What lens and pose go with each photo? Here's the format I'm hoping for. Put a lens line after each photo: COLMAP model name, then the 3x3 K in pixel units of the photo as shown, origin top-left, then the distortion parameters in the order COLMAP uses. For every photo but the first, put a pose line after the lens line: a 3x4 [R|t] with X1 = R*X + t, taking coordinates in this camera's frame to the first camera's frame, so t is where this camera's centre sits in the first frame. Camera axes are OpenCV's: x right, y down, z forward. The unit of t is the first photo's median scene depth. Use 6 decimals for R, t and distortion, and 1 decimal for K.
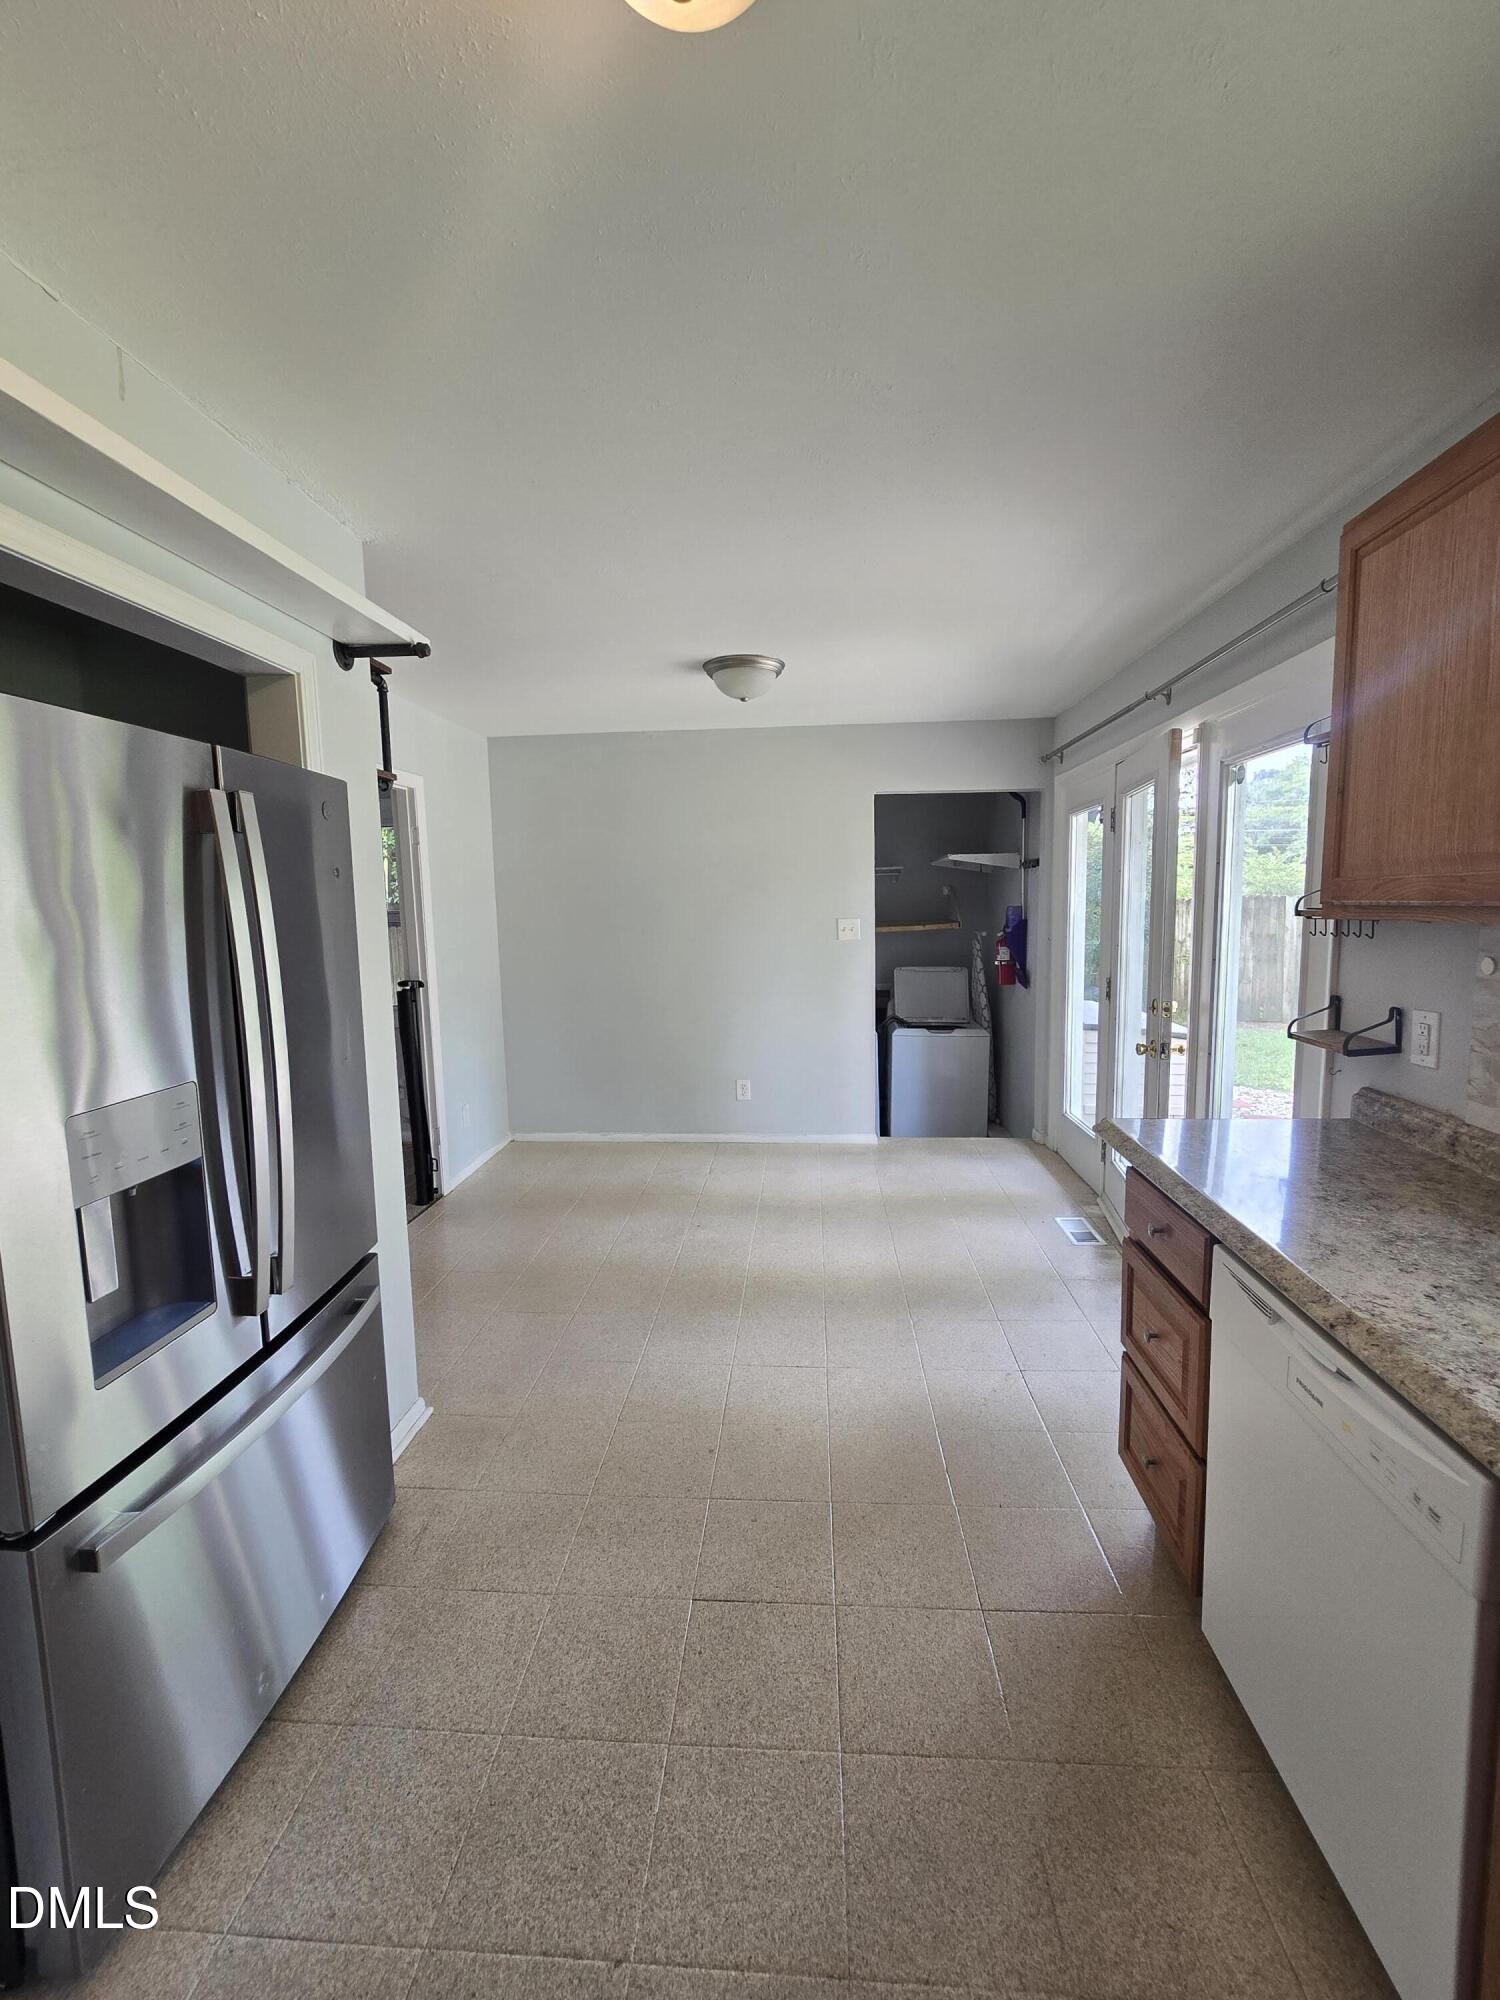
lens RADIAL K [[823.0, 0, 747.7], [0, 823.0, 996.2], [0, 0, 1]] dist [-0.006152, 0.001423]
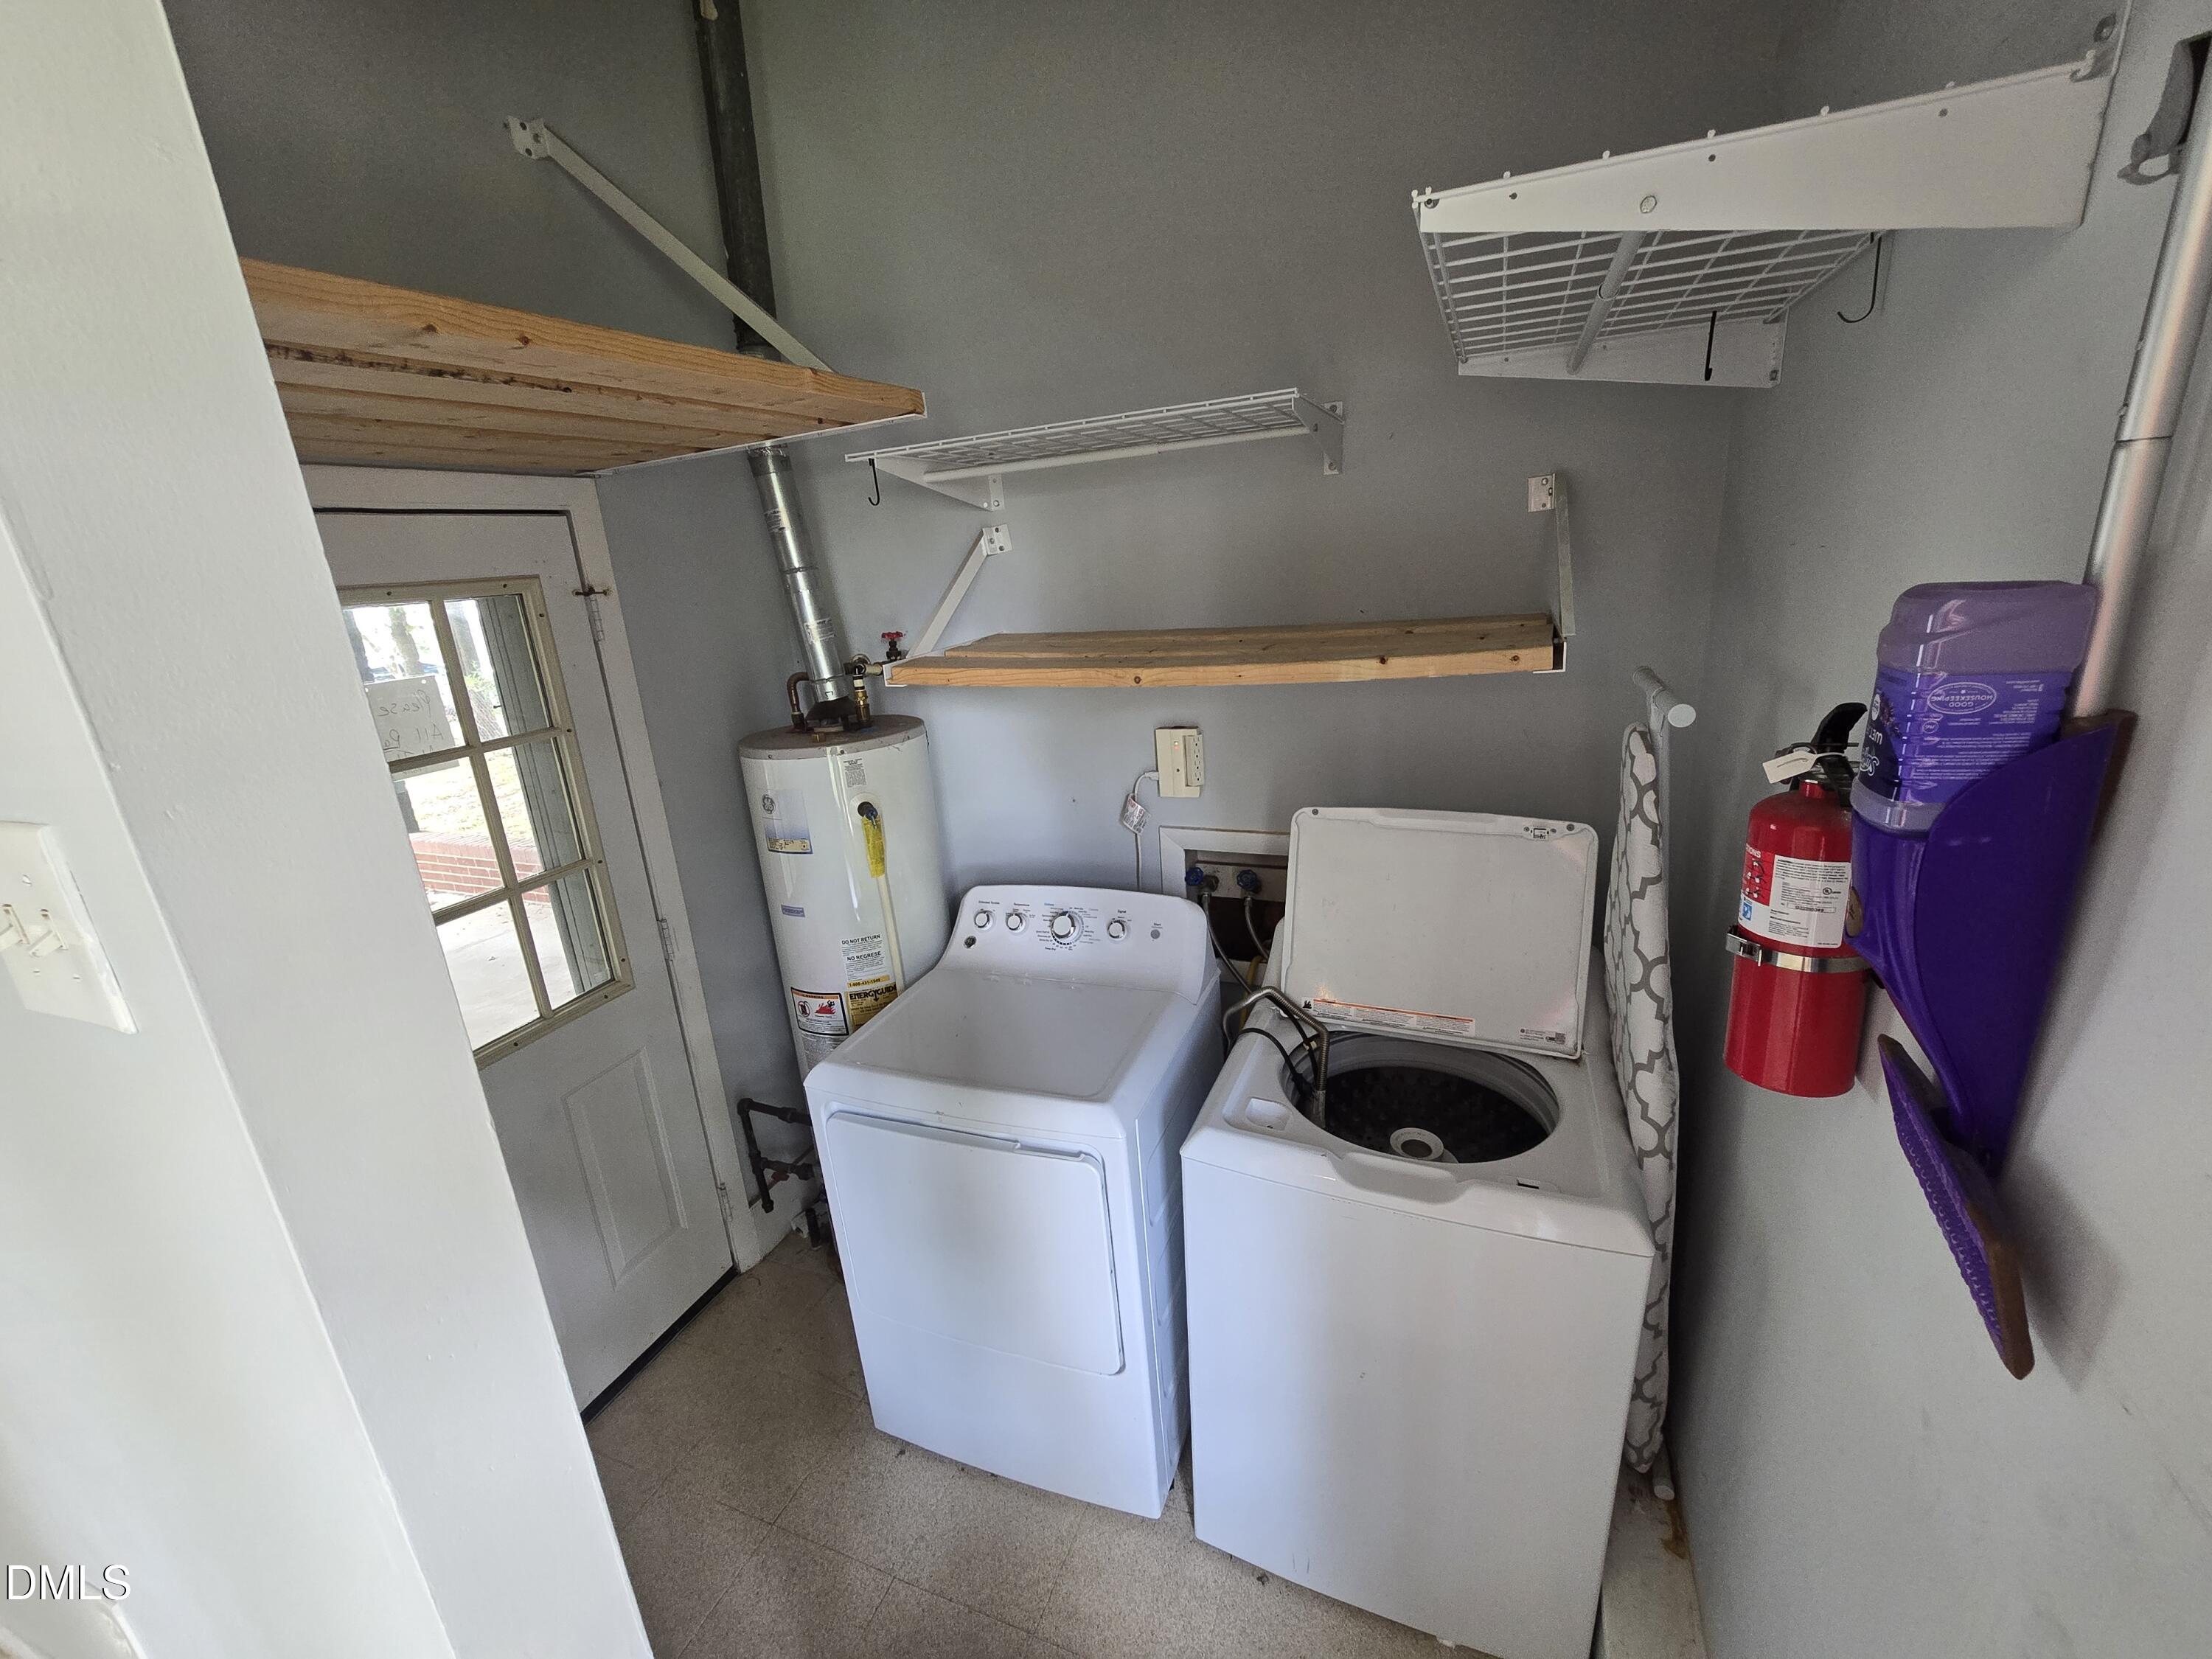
lens RADIAL K [[910.2, 0, 1109.1], [0, 910.2, 830.3], [0, 0, 1]] dist [-0.006152, 0.001423]
pose [[0.955062, 0.042776, -0.293304, 0.216732], [0.013037, 0.982512, 0.185743, -0.087563], [0.296120, -0.181220, 0.937802, 0.735649]]
